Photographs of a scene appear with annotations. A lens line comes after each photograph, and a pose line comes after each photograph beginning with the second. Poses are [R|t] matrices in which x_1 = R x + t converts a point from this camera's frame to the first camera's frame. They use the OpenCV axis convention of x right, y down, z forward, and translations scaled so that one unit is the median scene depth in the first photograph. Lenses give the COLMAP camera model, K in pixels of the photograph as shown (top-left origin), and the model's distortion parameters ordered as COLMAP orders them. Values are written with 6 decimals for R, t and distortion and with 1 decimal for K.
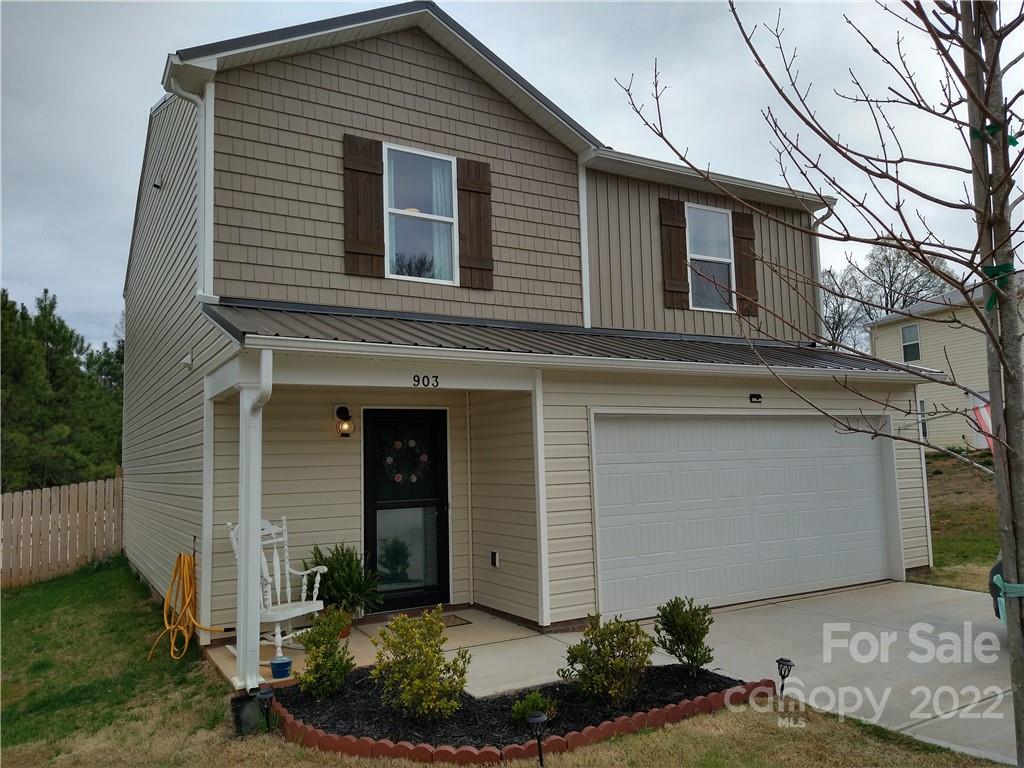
lens RADIAL K [[748.9, 0, 506.7], [0, 748.9, 388.5], [0, 0, 1]] dist [0.097138, -0.129075]
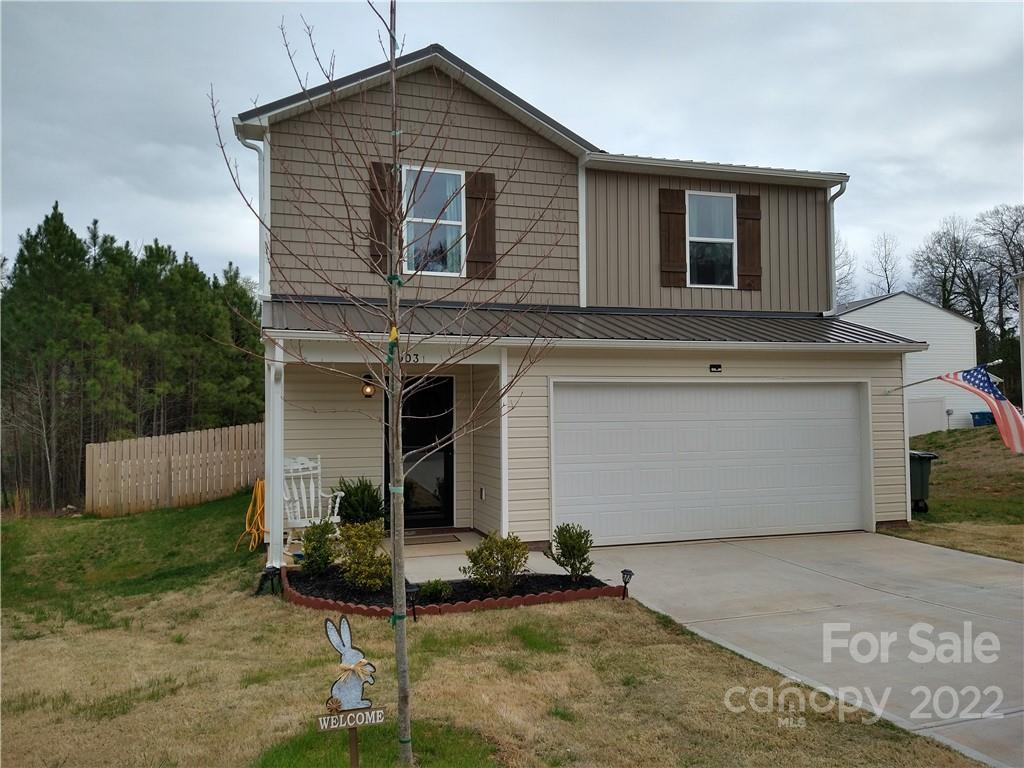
lens RADIAL K [[748.9, 0, 513.8], [0, 748.9, 387.2], [0, 0, 1]] dist [0.097138, -0.129075]
pose [[0.975084, 0.011819, -0.221522, 0.286391], [0.002440, 0.997948, 0.063983, -0.033136], [0.221824, -0.062929, 0.973054, -0.200176]]
